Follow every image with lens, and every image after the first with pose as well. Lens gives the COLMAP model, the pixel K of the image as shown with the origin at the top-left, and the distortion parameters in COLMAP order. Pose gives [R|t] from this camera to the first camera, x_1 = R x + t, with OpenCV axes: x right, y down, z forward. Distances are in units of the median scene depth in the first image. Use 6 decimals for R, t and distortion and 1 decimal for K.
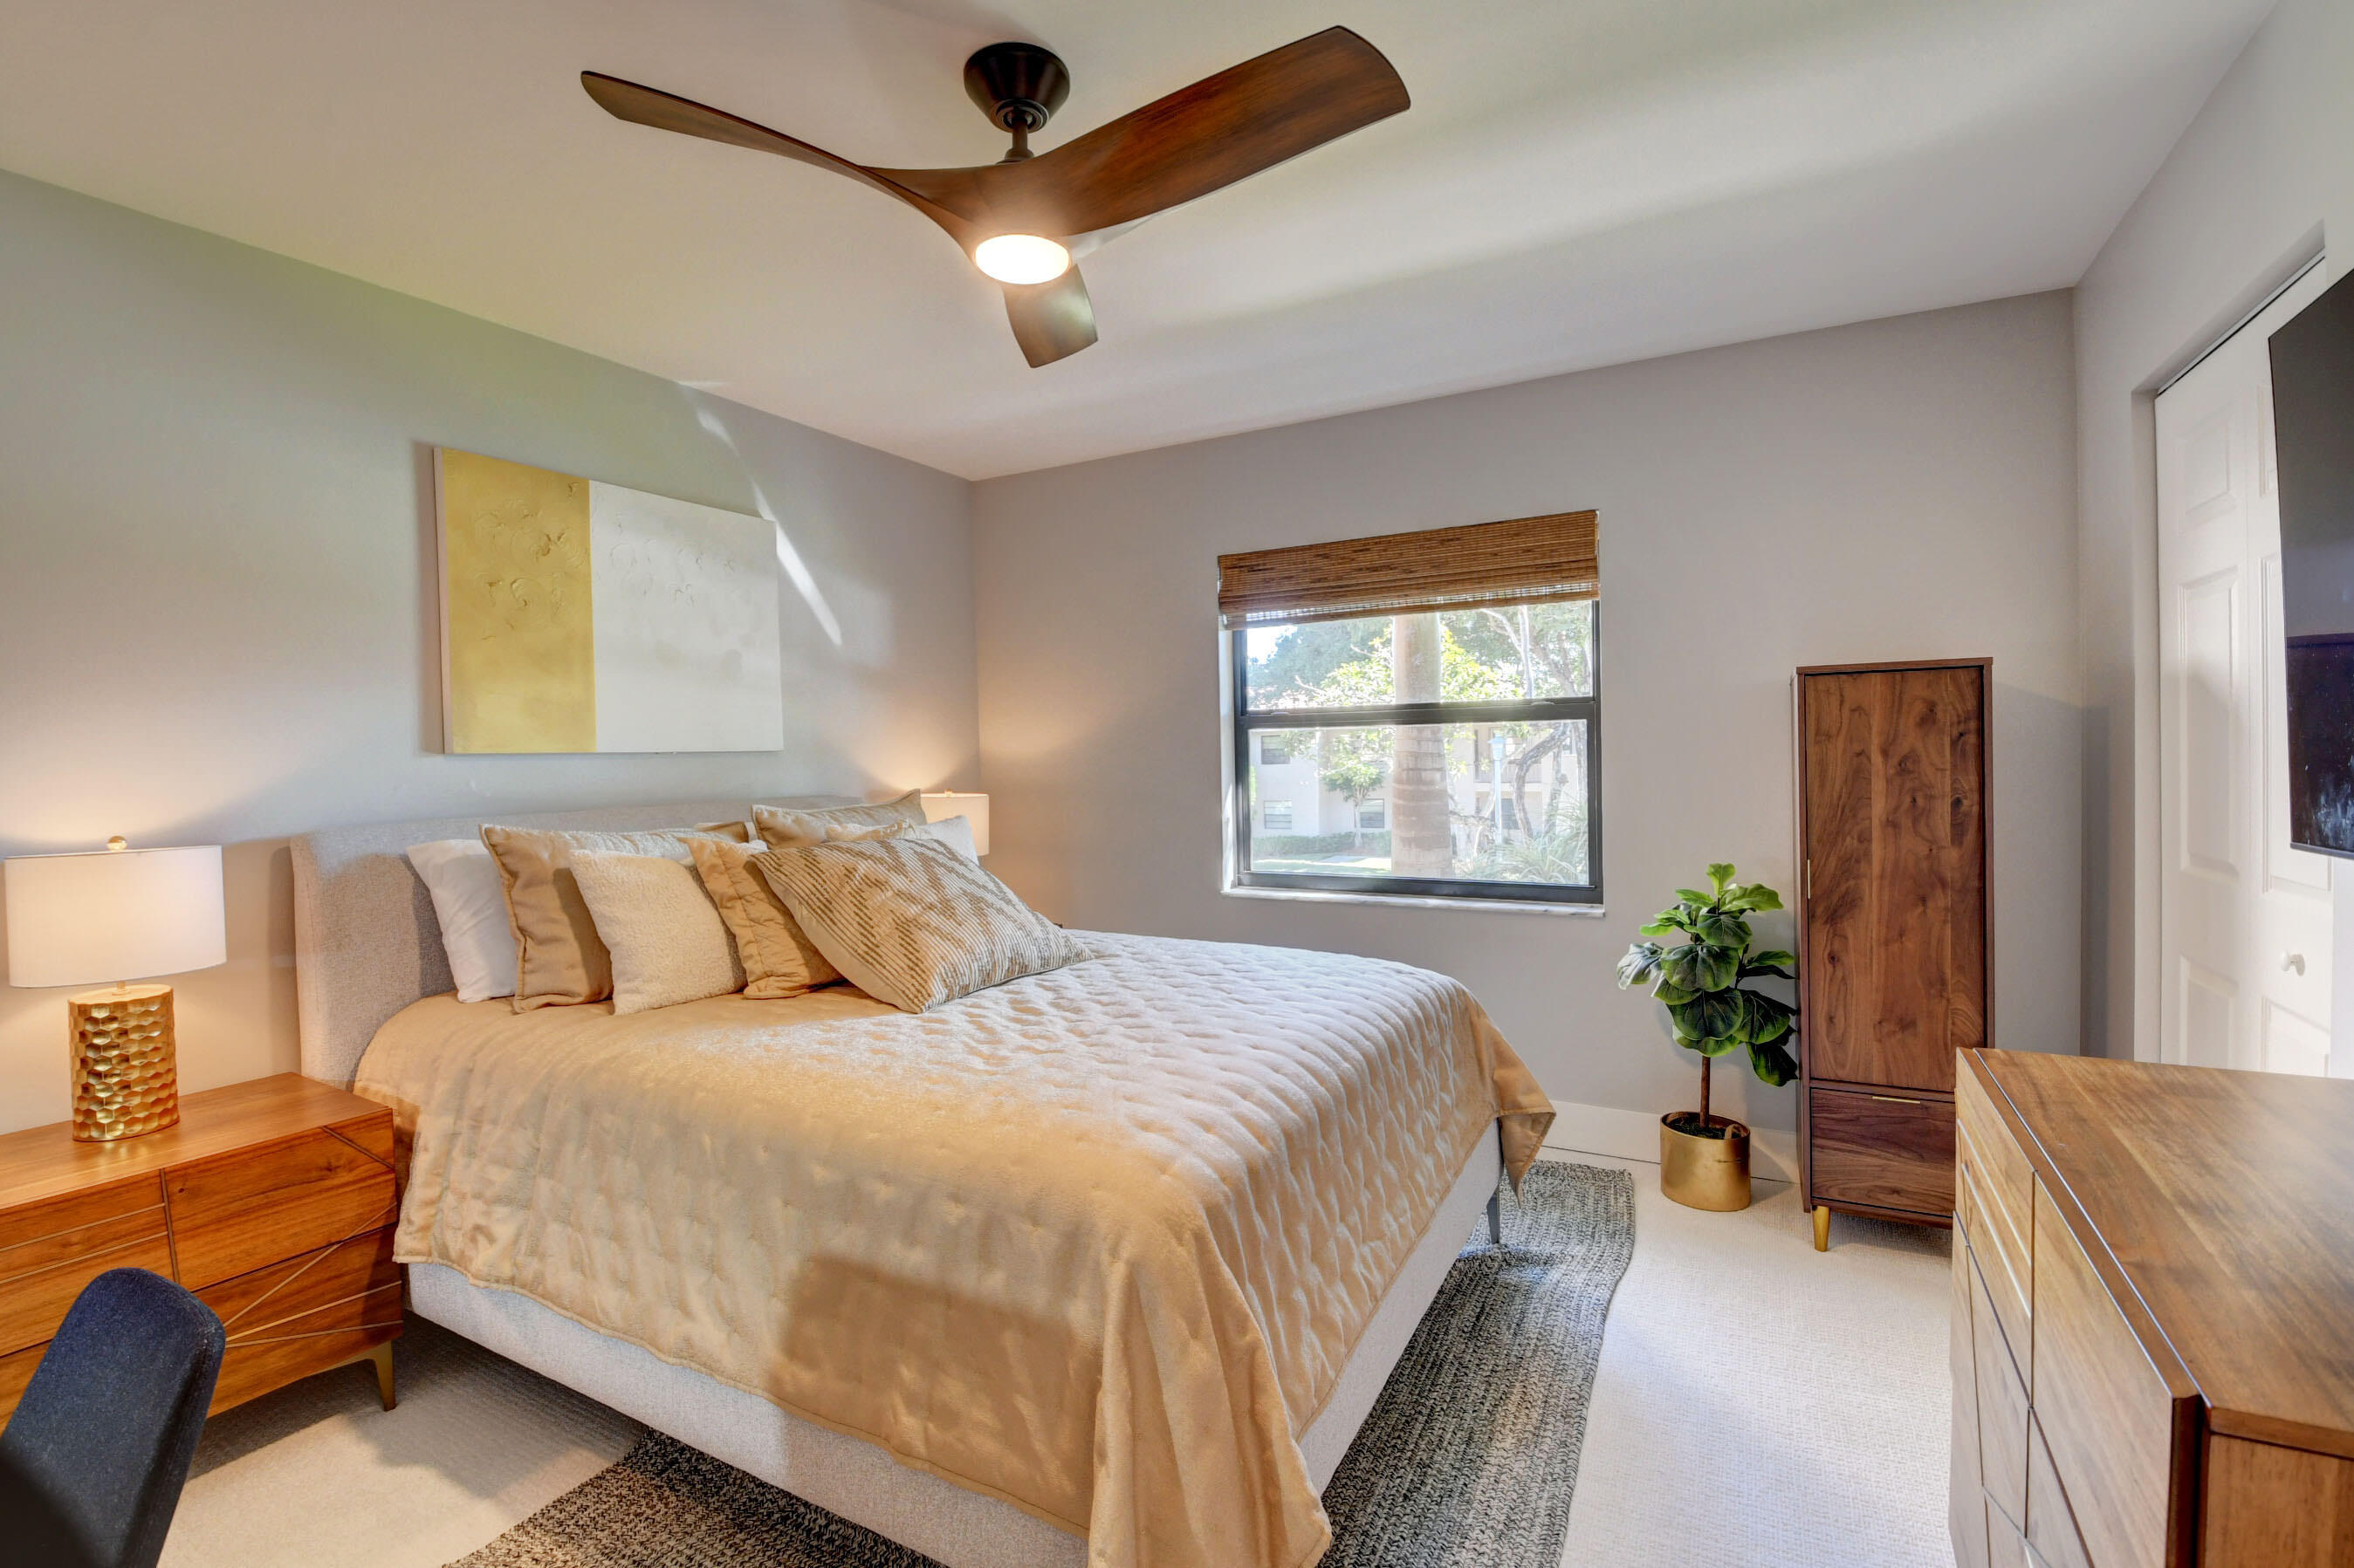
lens RADIAL K [[1036.6, 0, 1173.8], [0, 1036.6, 779.2], [0, 0, 1]] dist [0.030907, -0.041399]
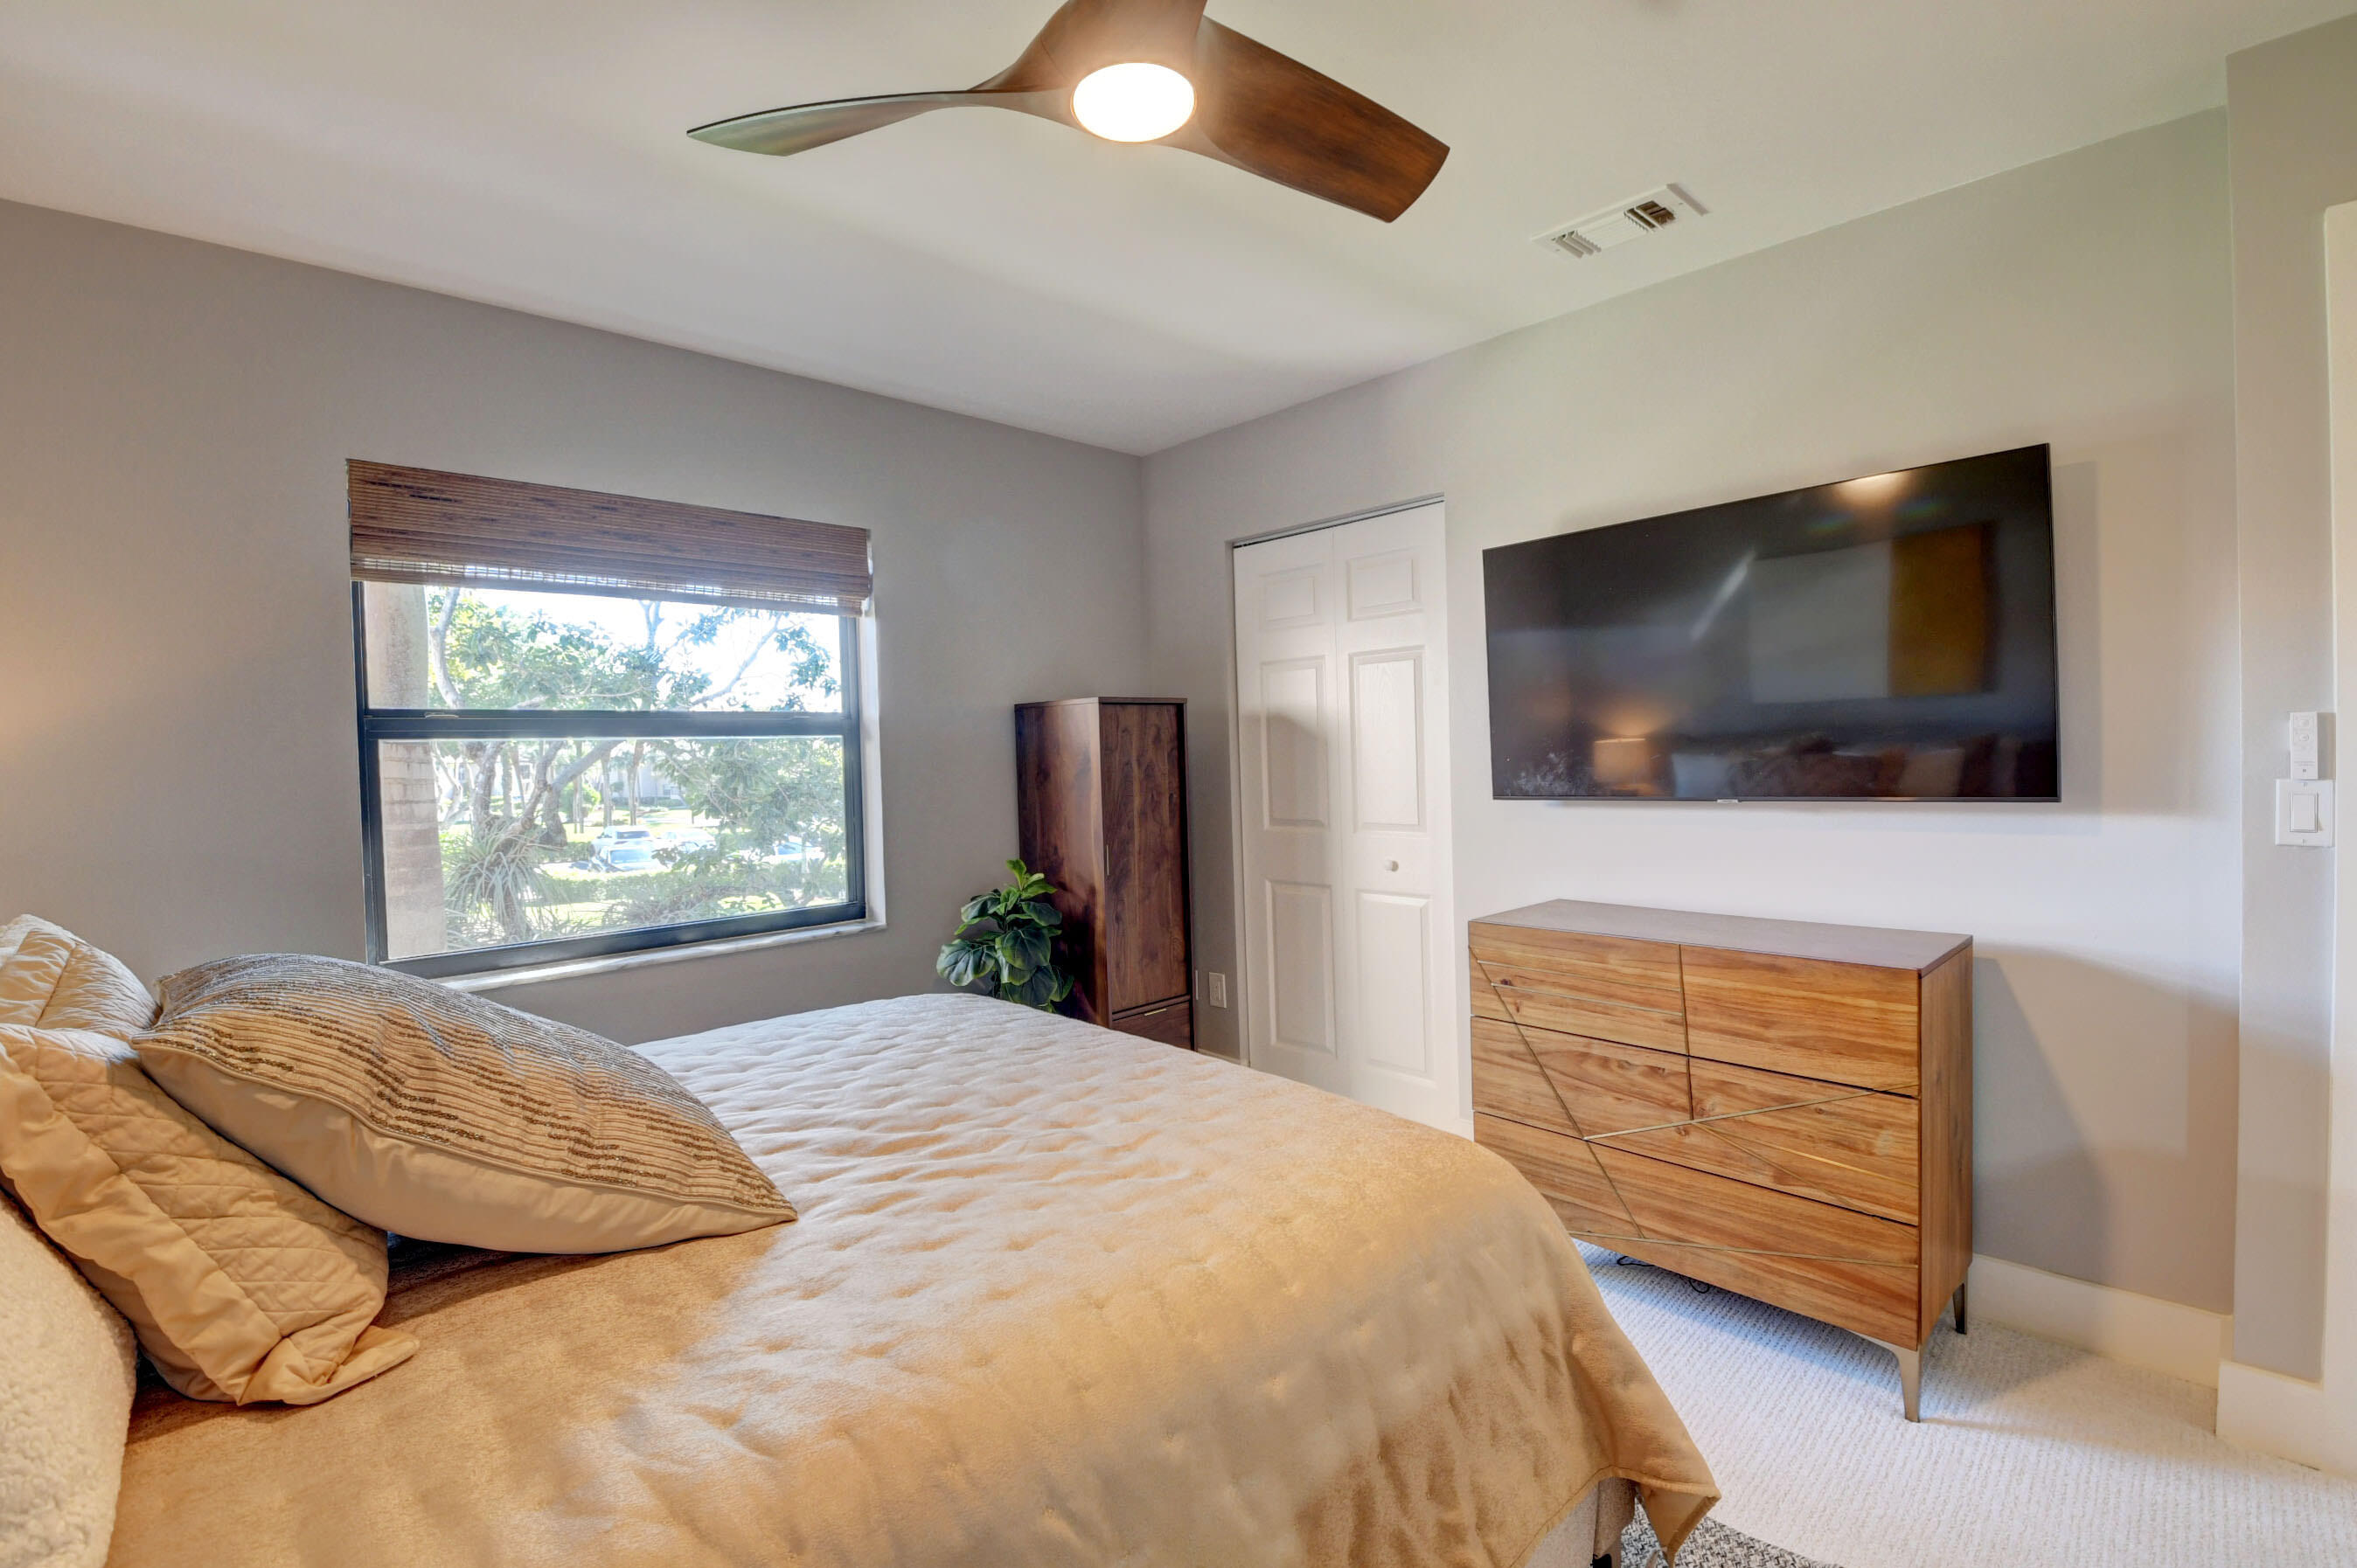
lens RADIAL K [[1037.9, 0, 1175.3], [0, 1037.9, 779.2], [0, 0, 1]] dist [0.030907, -0.041399]
pose [[0.314502, -0.015860, 0.949124, -0.628322], [0.043009, 0.999072, 0.002443, -0.005015], [-0.948282, 0.040052, 0.314892, 0.538413]]
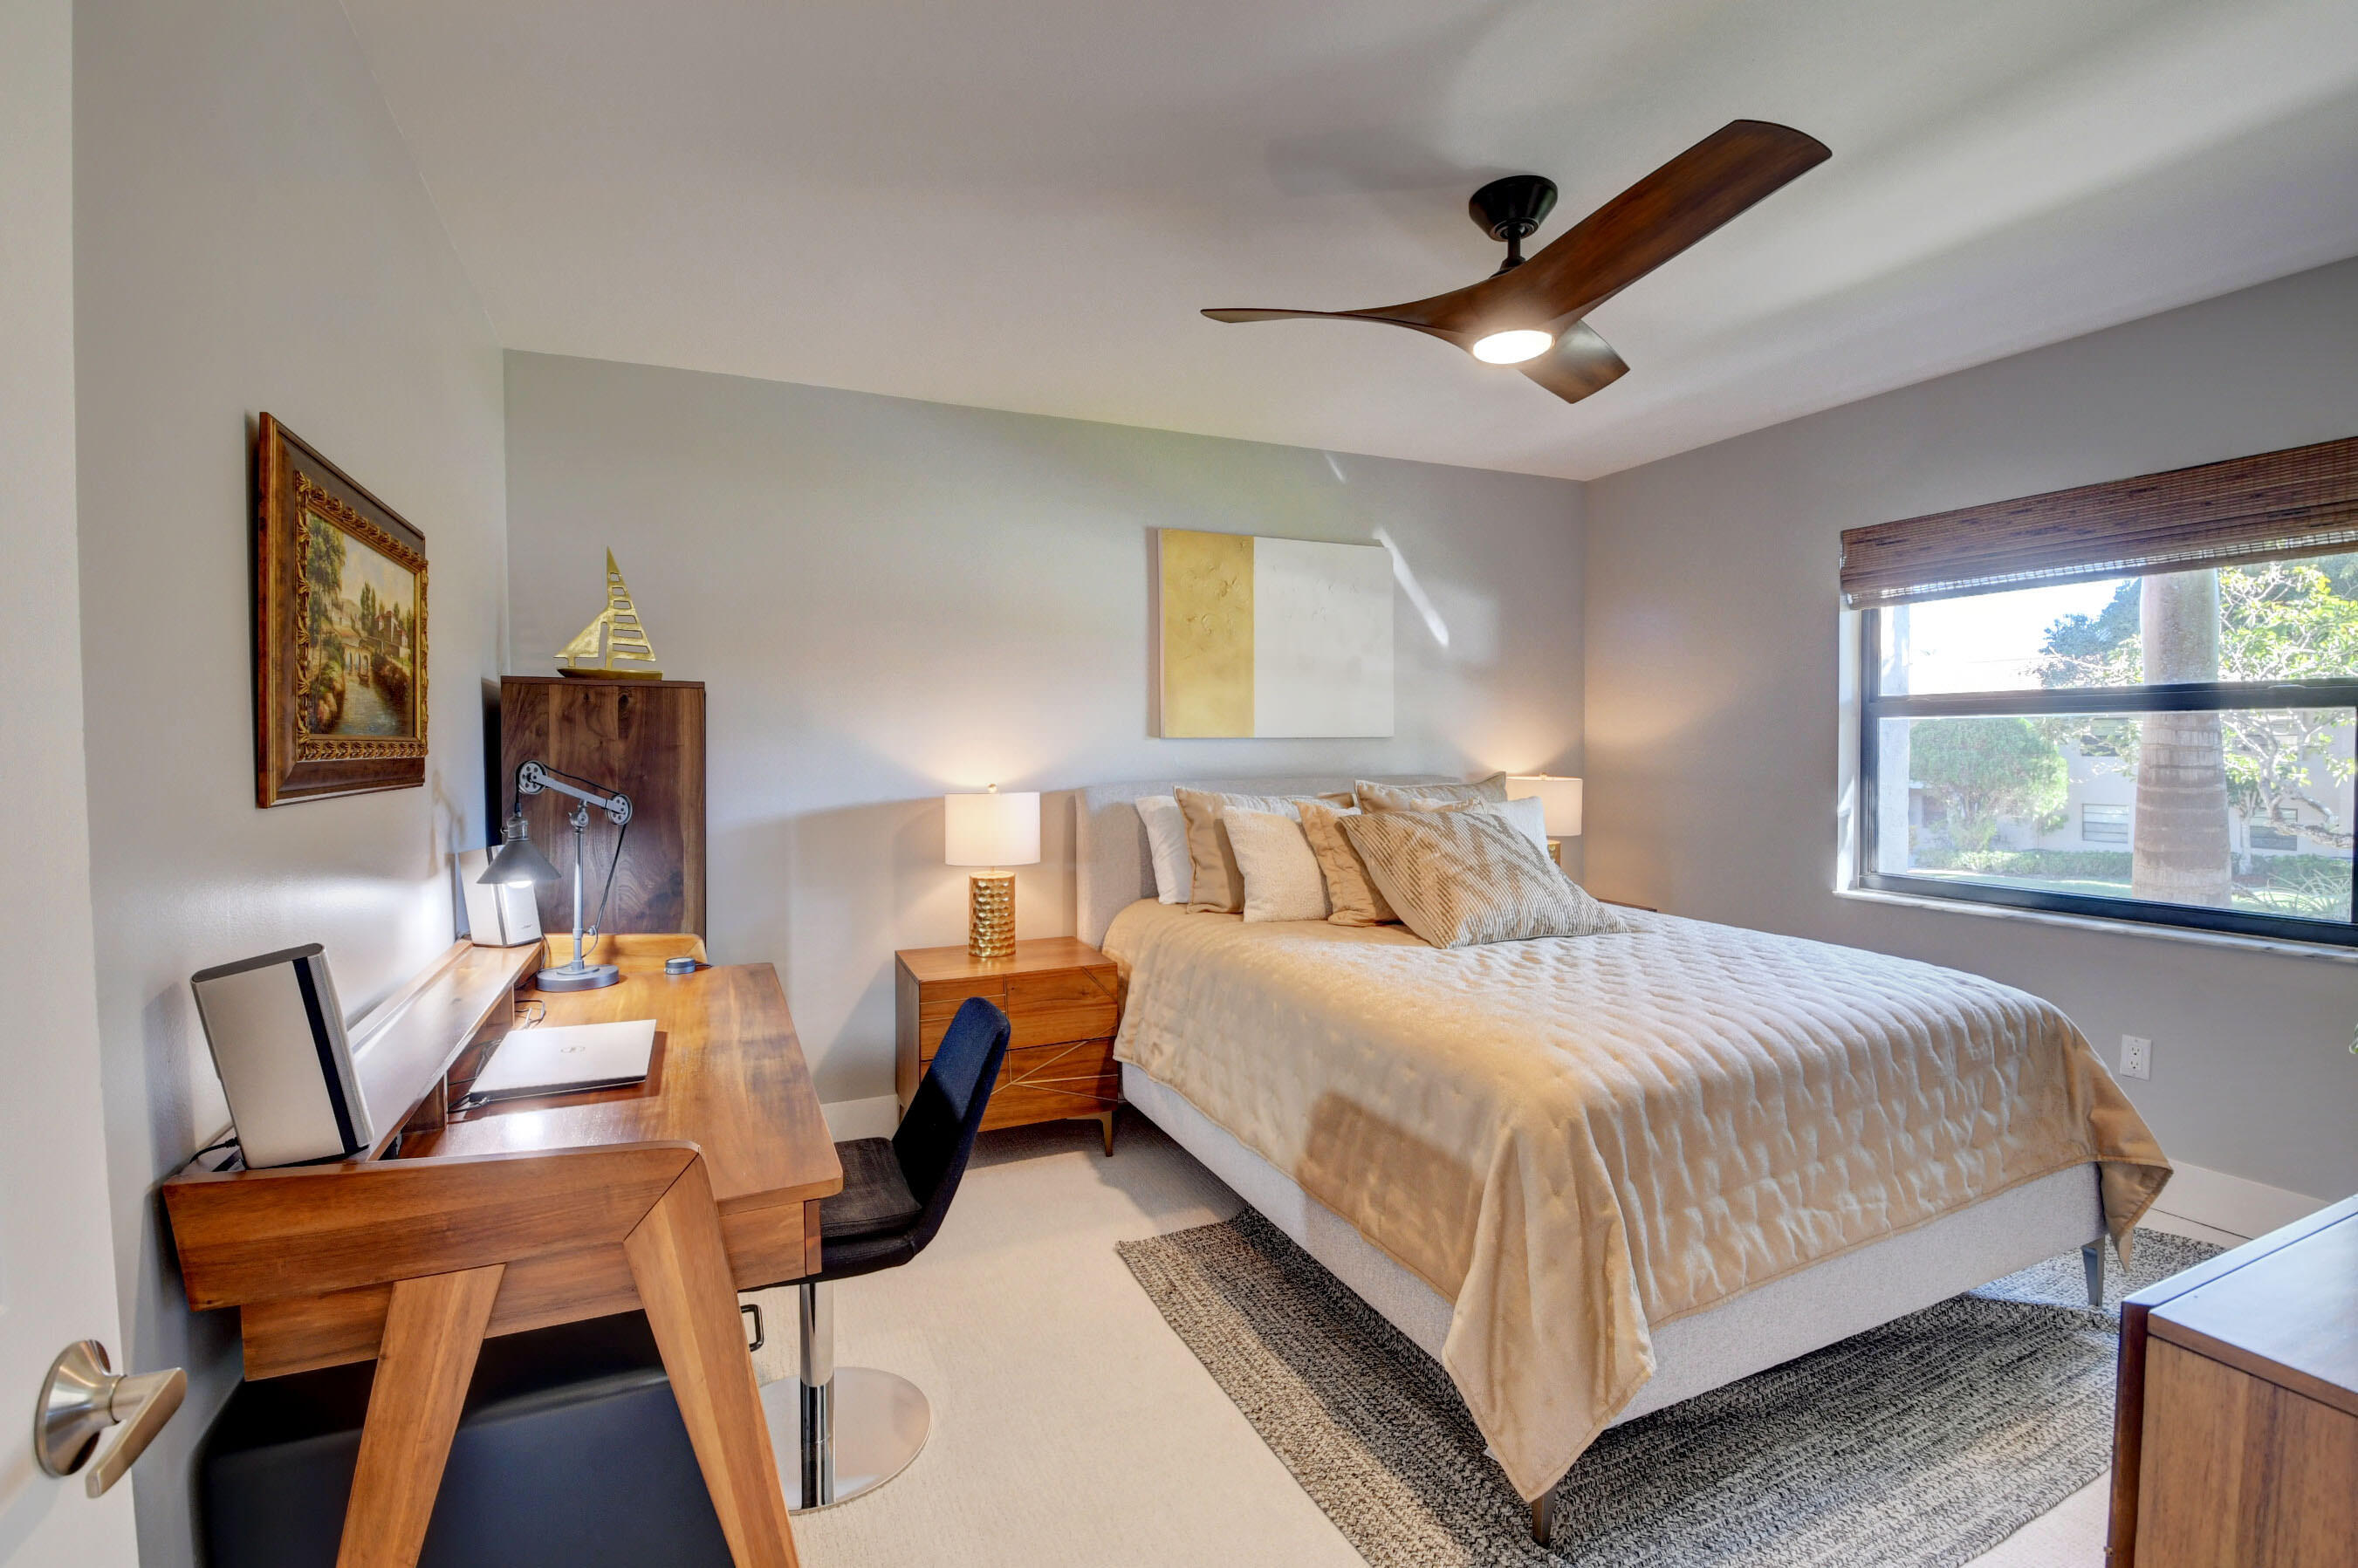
lens RADIAL K [[1034.3, 0, 1179.0], [0, 1034.3, 784.0], [0, 0, 1]] dist [0.014970, -0.020572]
pose [[0.800990, 0.036569, -0.597559, 0.210705], [-0.023912, 0.999290, 0.029101, -0.002355], [0.598200, -0.009021, 0.801296, -0.167804]]
